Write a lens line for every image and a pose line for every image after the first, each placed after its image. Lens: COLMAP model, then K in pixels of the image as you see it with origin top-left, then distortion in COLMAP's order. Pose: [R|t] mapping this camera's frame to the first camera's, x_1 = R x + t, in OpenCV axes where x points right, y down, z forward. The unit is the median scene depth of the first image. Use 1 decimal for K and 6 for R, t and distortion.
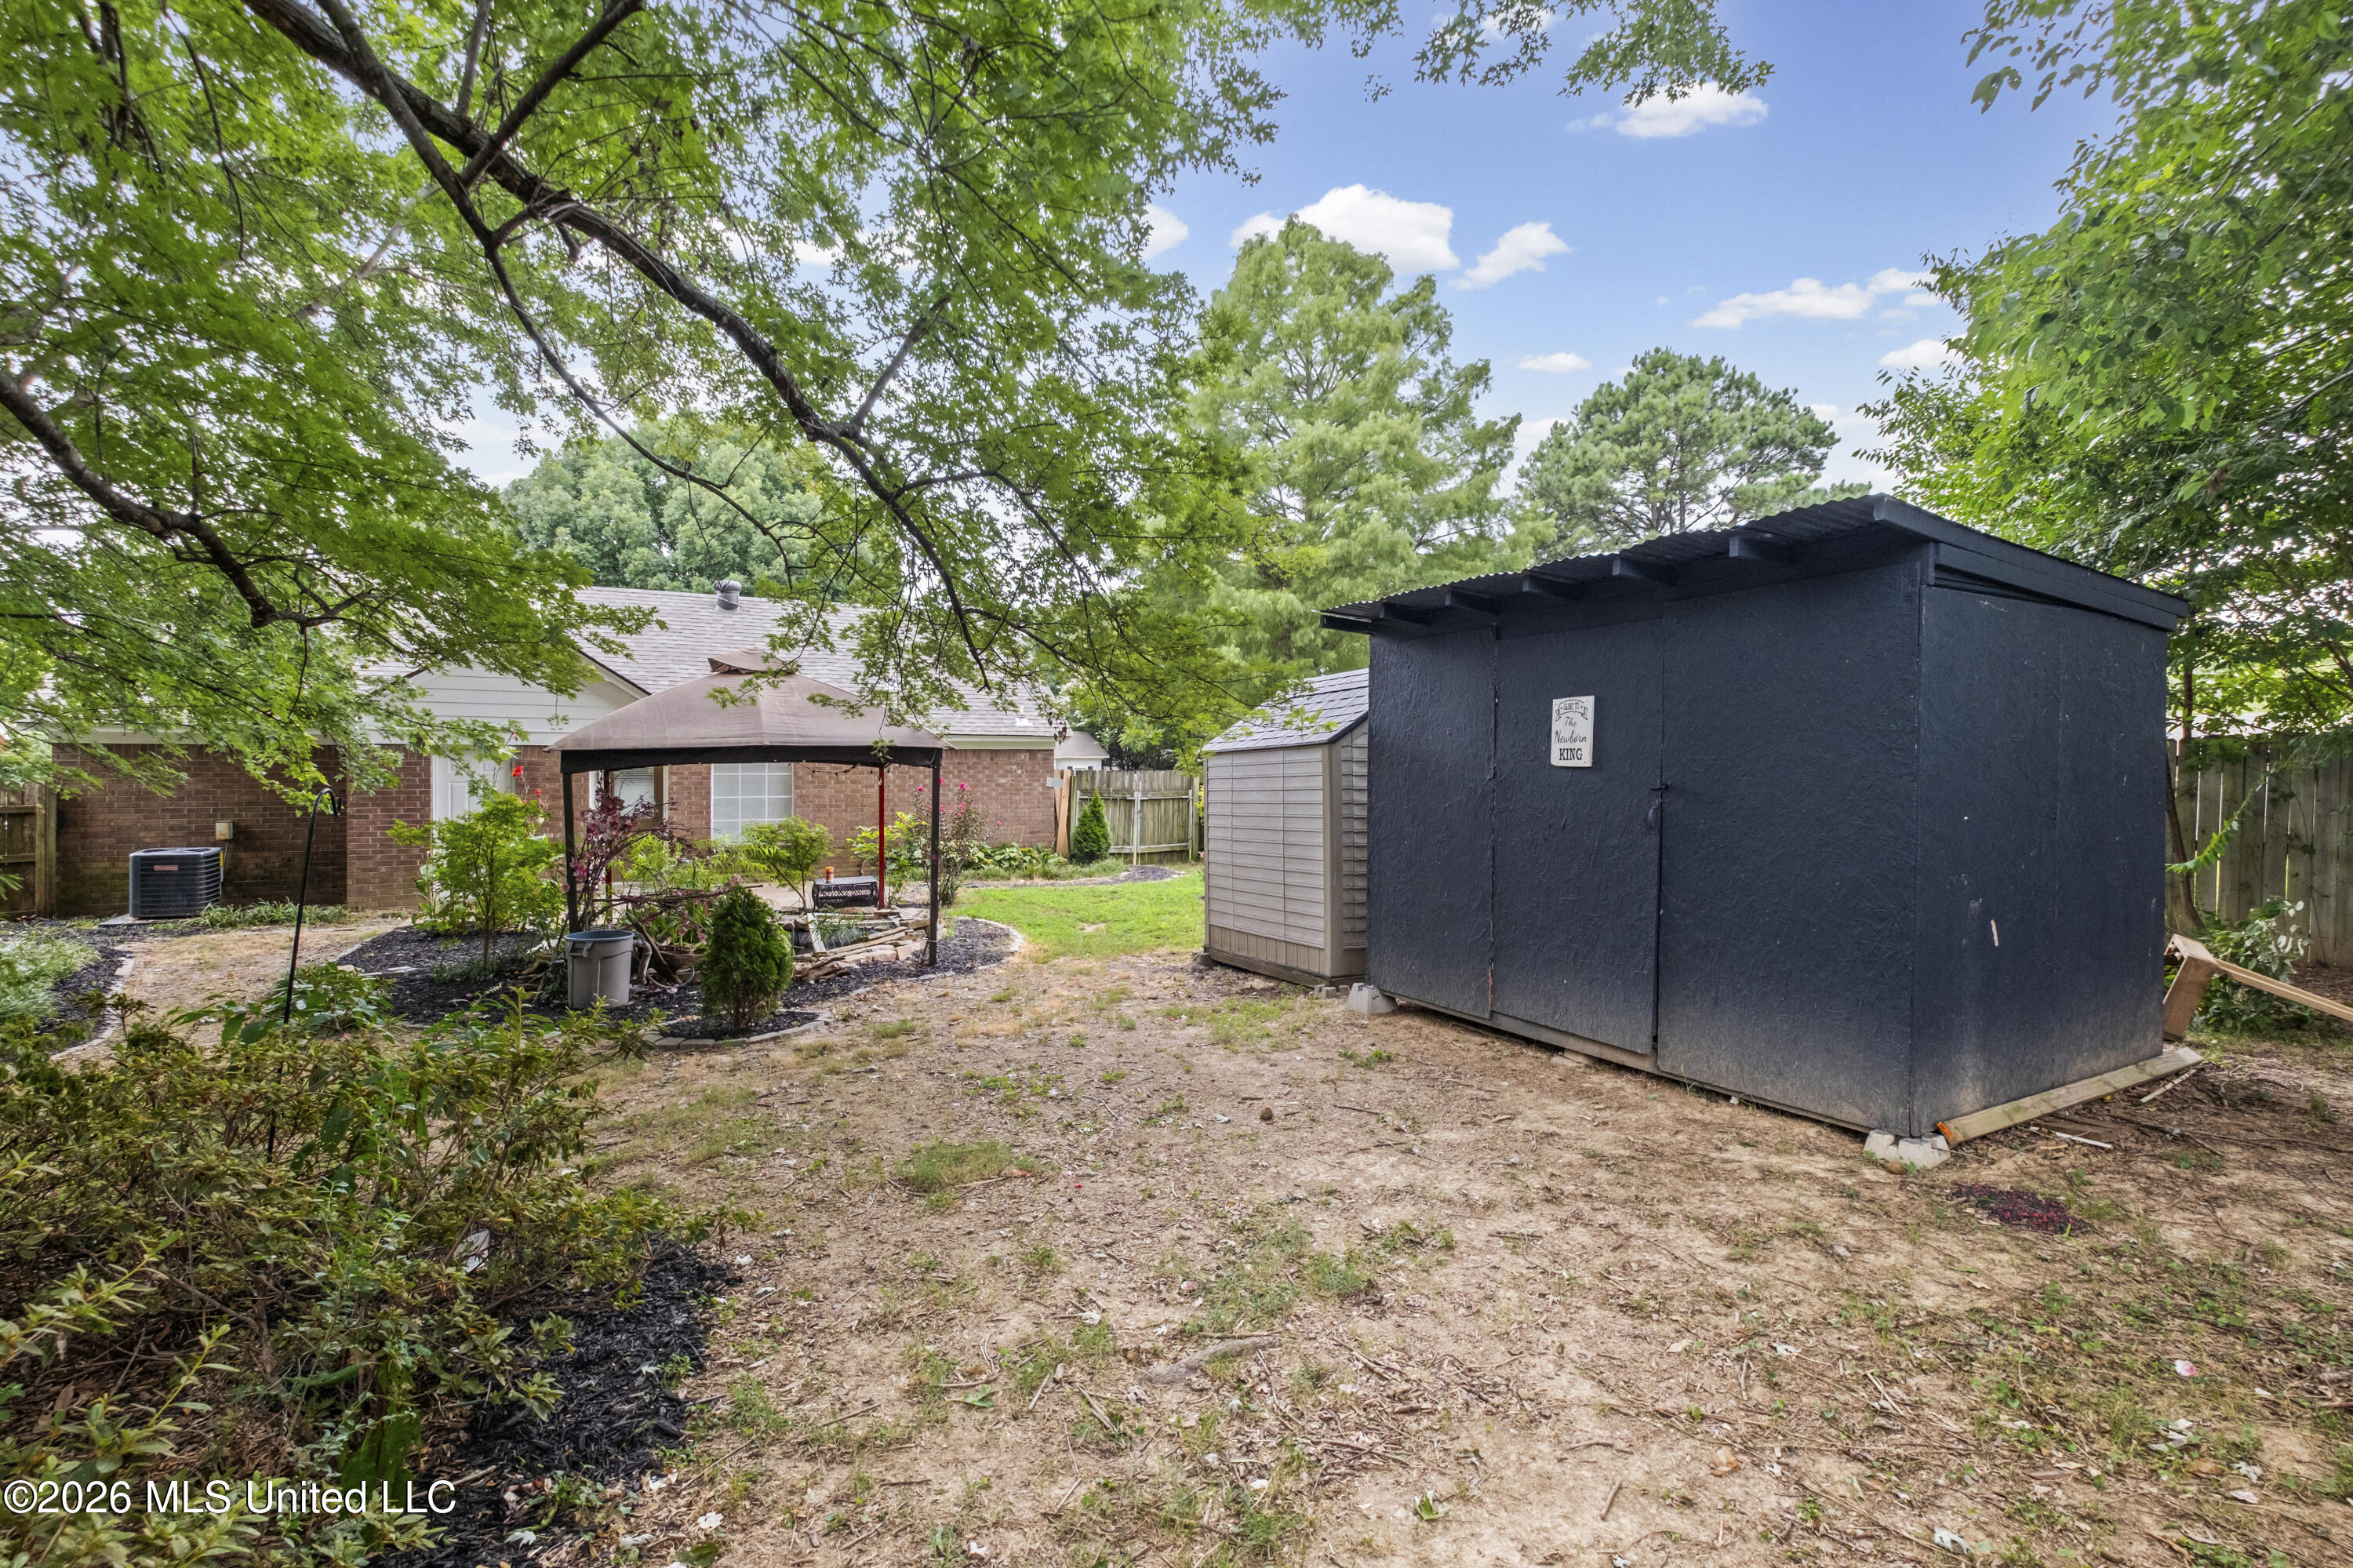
lens RADIAL K [[1050.9, 0, 1208.6], [0, 1050.9, 797.7], [0, 0, 1]] dist [0.001095, -0.000880]
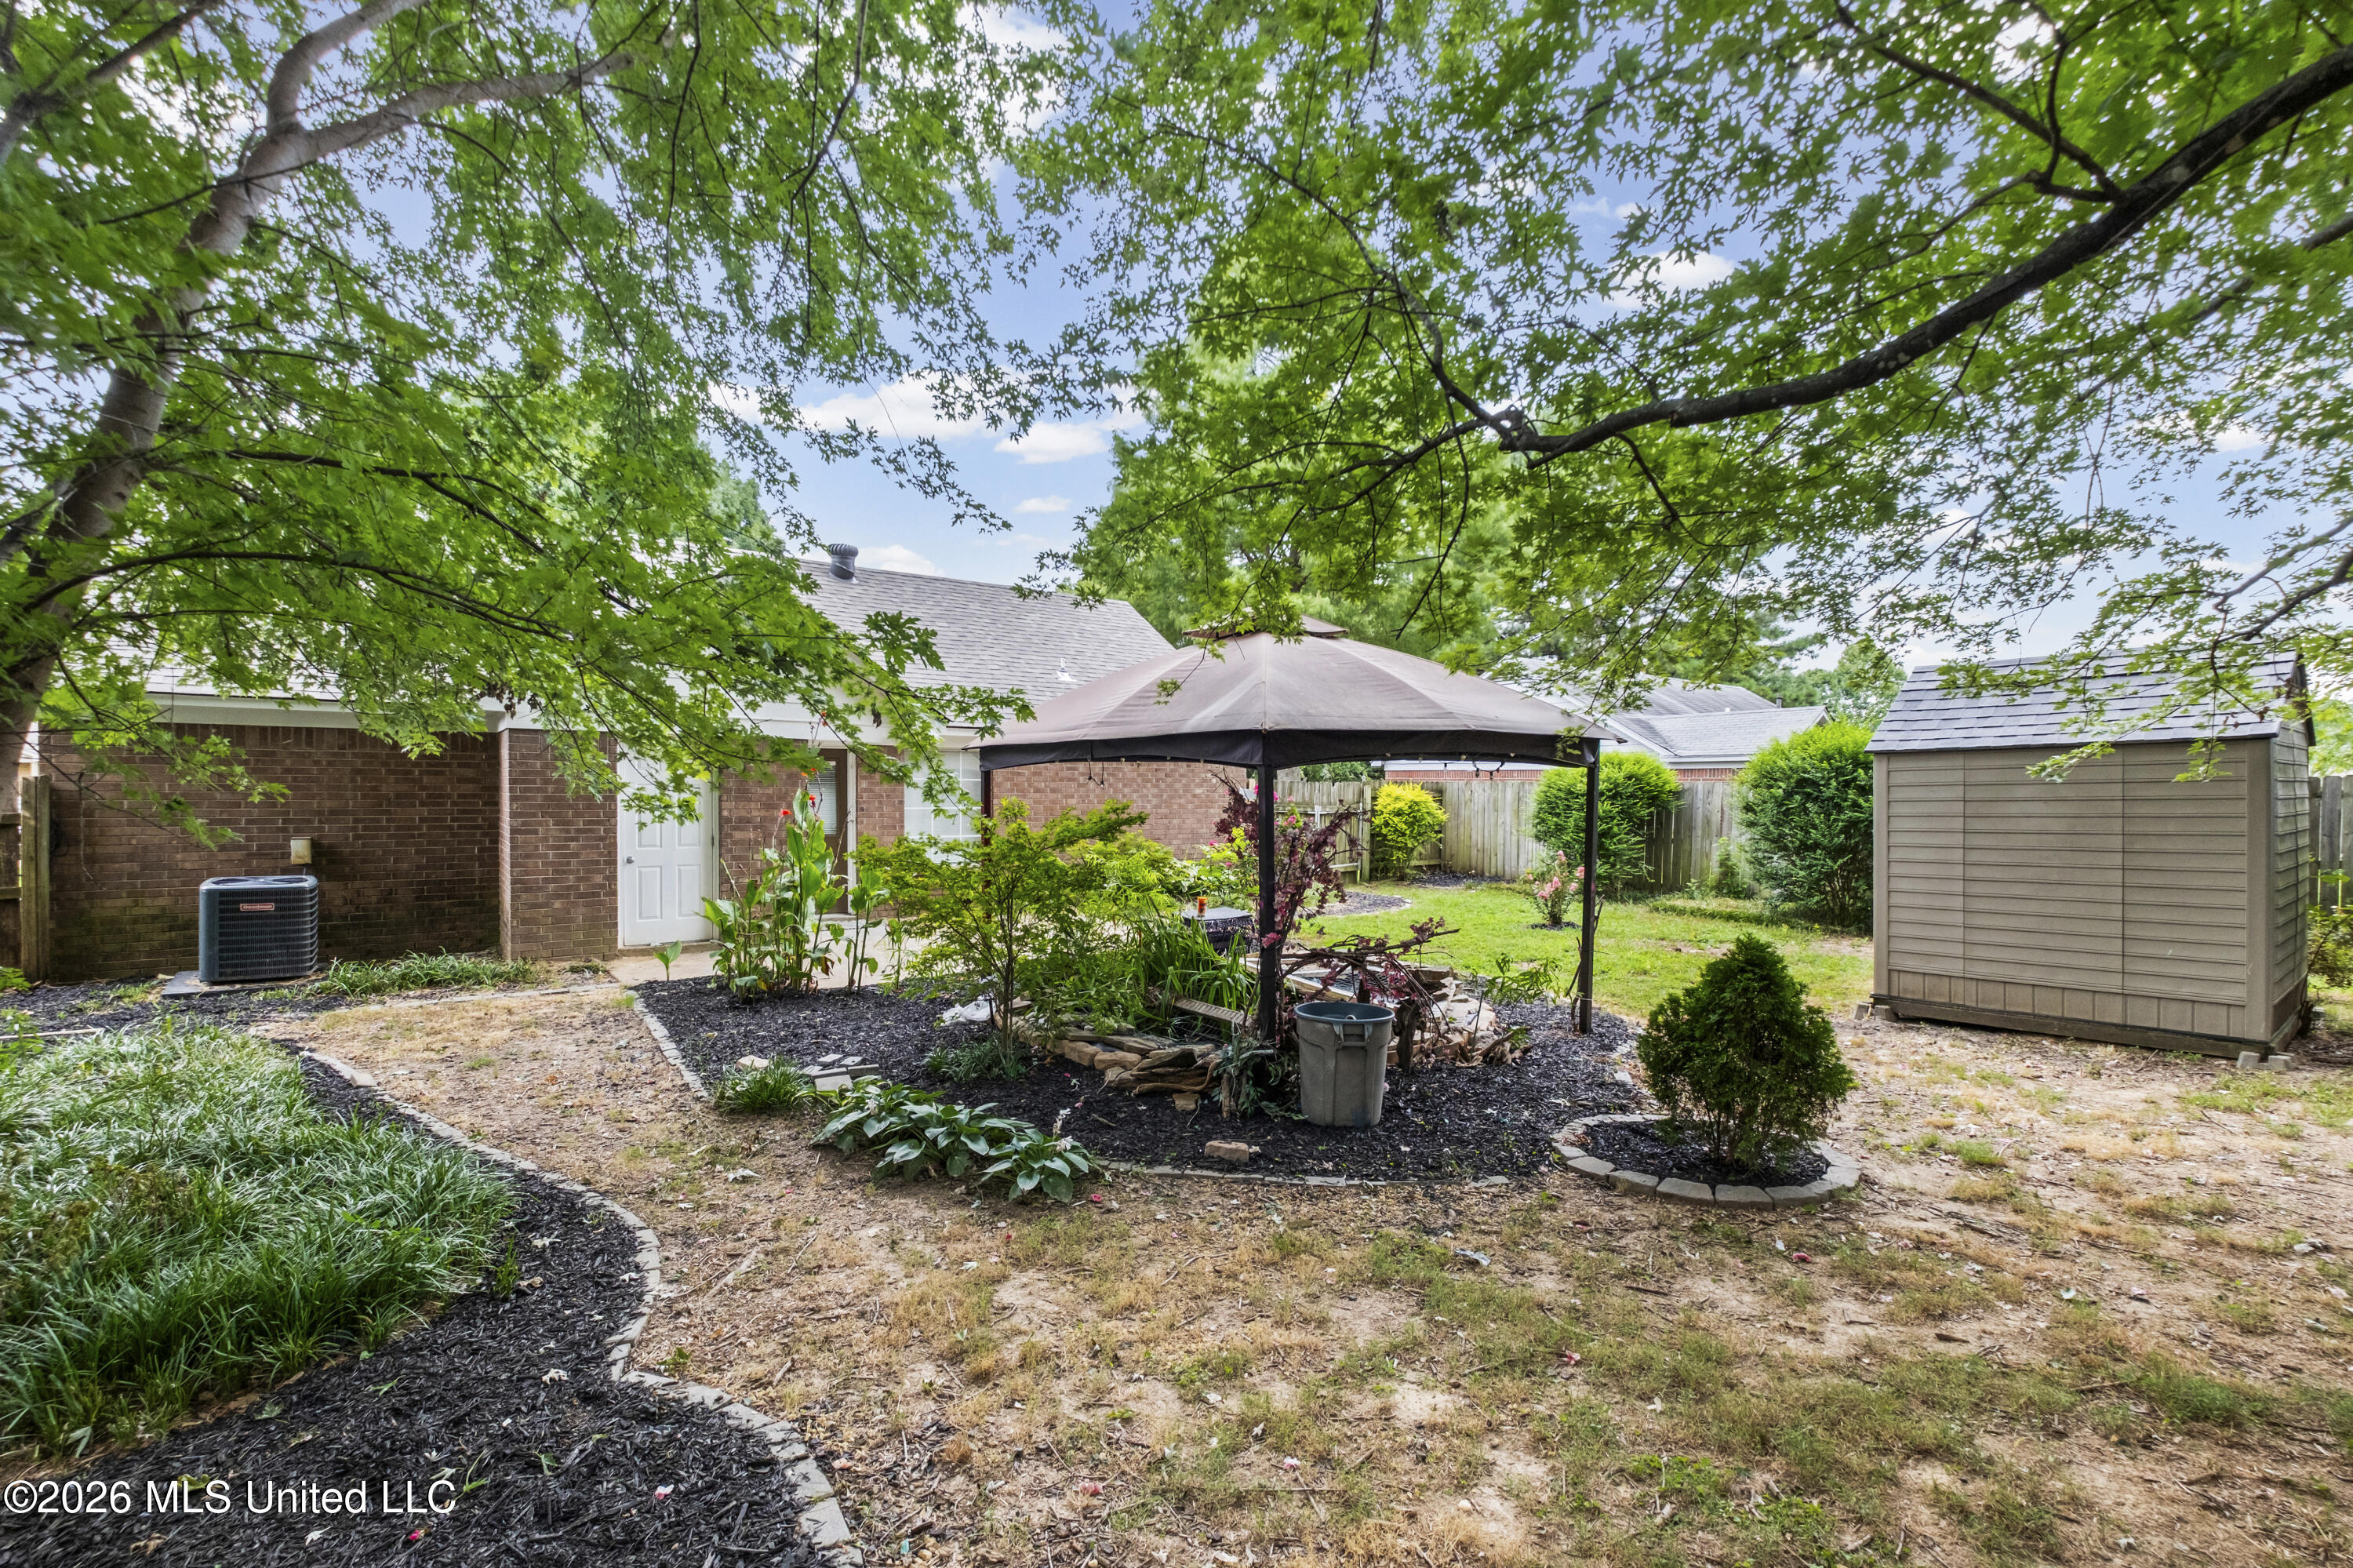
lens RADIAL K [[1050.9, 0, 1208.6], [0, 1050.9, 797.7], [0, 0, 1]] dist [0.001095, -0.000880]
pose [[0.988408, 0.002489, 0.151797, -0.848142], [-0.001577, 0.999980, -0.006132, -0.002062], [-0.151810, 0.005821, 0.988393, 0.401051]]
